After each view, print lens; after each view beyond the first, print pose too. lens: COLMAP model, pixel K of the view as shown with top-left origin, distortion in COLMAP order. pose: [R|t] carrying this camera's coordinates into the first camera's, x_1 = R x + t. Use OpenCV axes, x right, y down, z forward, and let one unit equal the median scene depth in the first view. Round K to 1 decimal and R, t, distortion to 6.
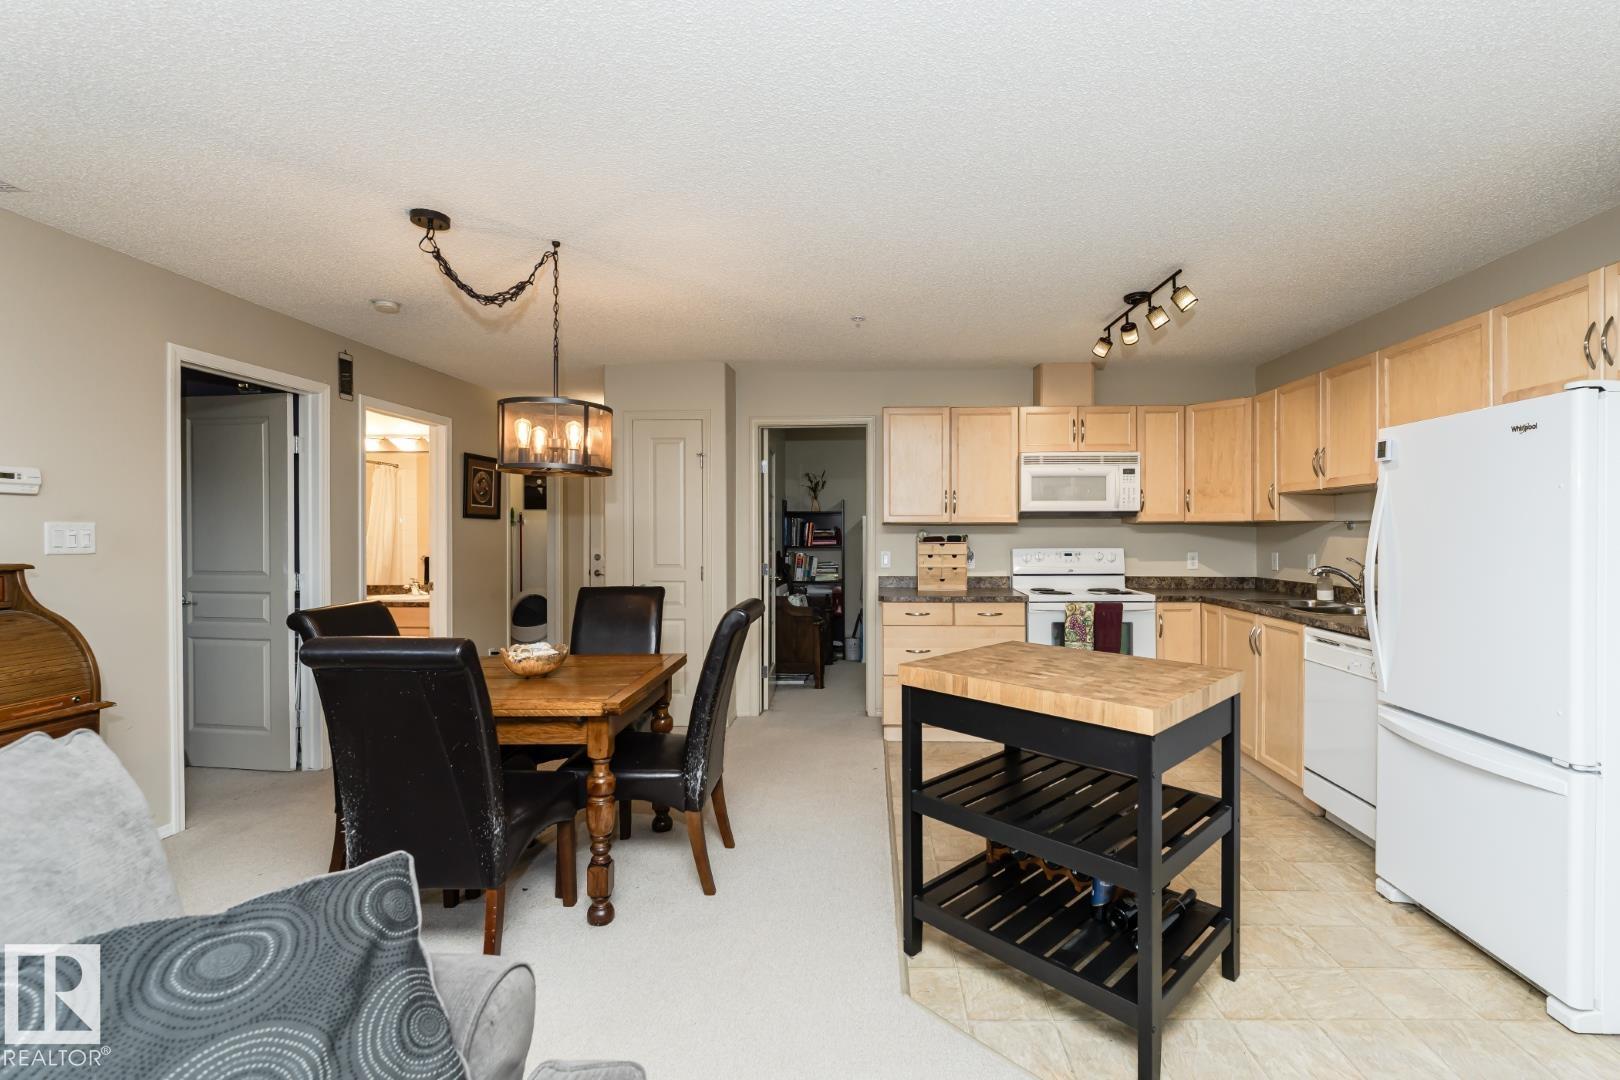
lens RADIAL K [[733.5, 0, 875.6], [0, 733.5, 538.0], [0, 0, 1]] dist [0.000851, 0.000082]
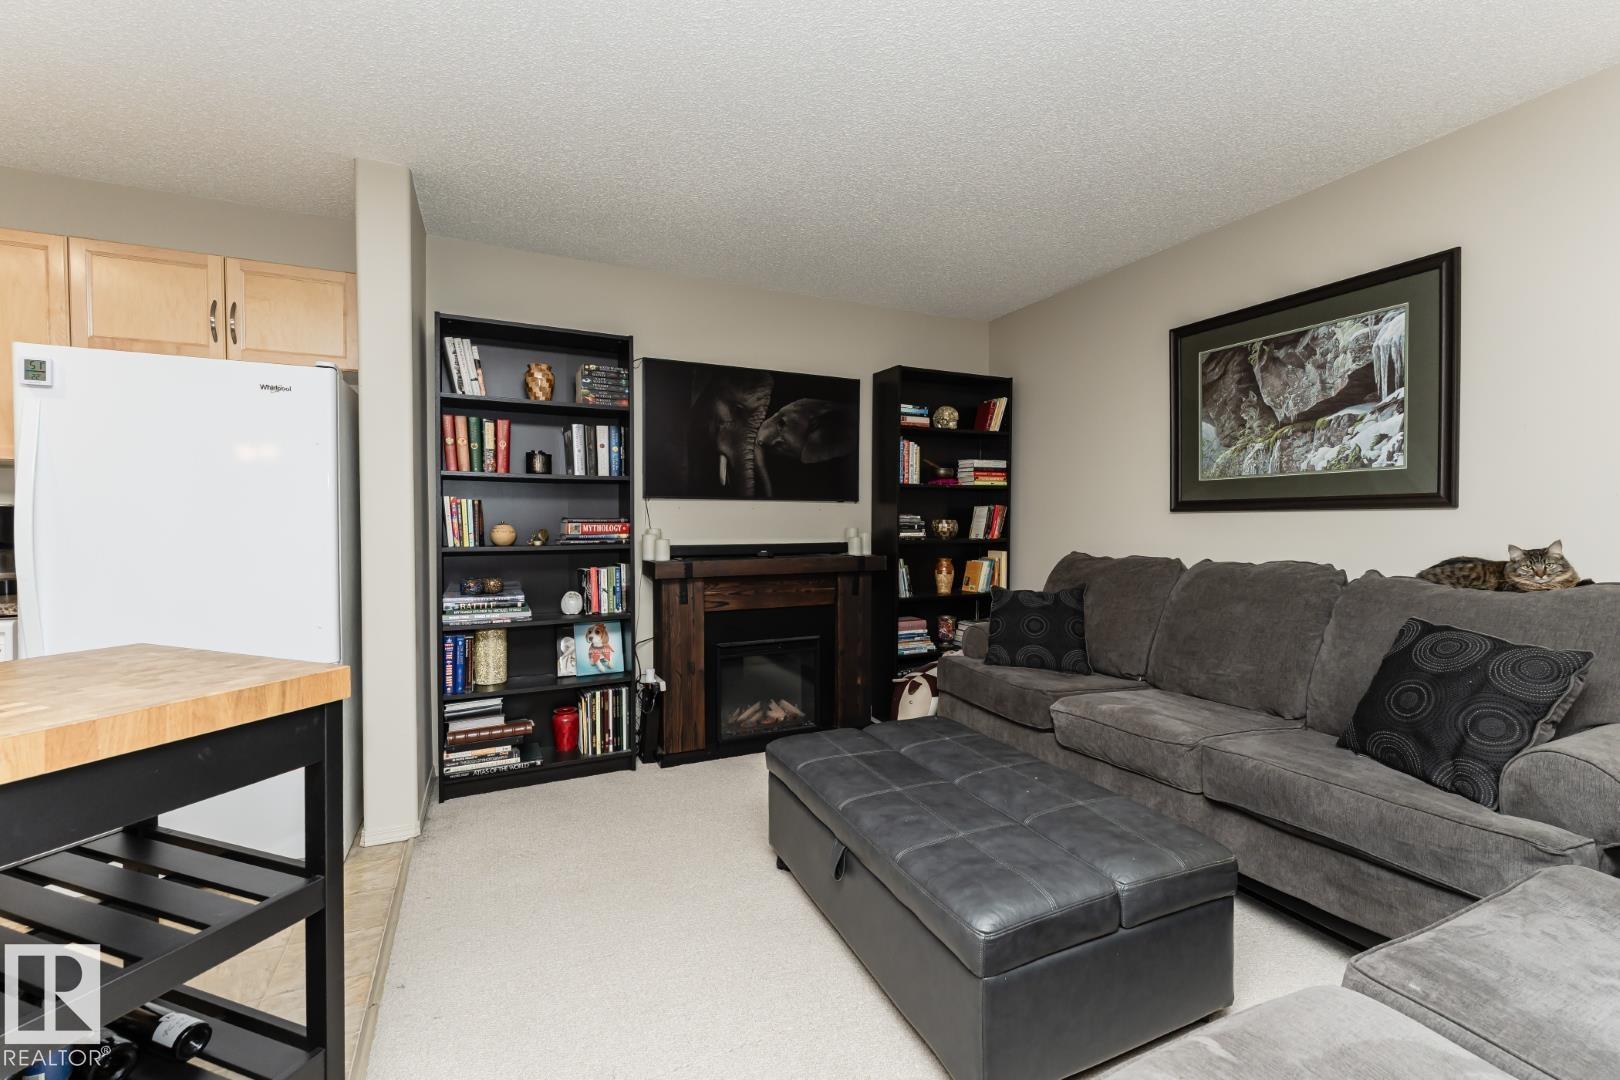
lens RADIAL K [[683.1, 0, 803.2], [0, 683.1, 531.6], [0, 0, 1]] dist [0.000235, -0.000009]
pose [[-0.435602, -0.012958, 0.900046, -0.190646], [0.007876, 0.999803, 0.018206, 0.026553], [-0.900105, 0.015019, -0.435414, 0.318376]]
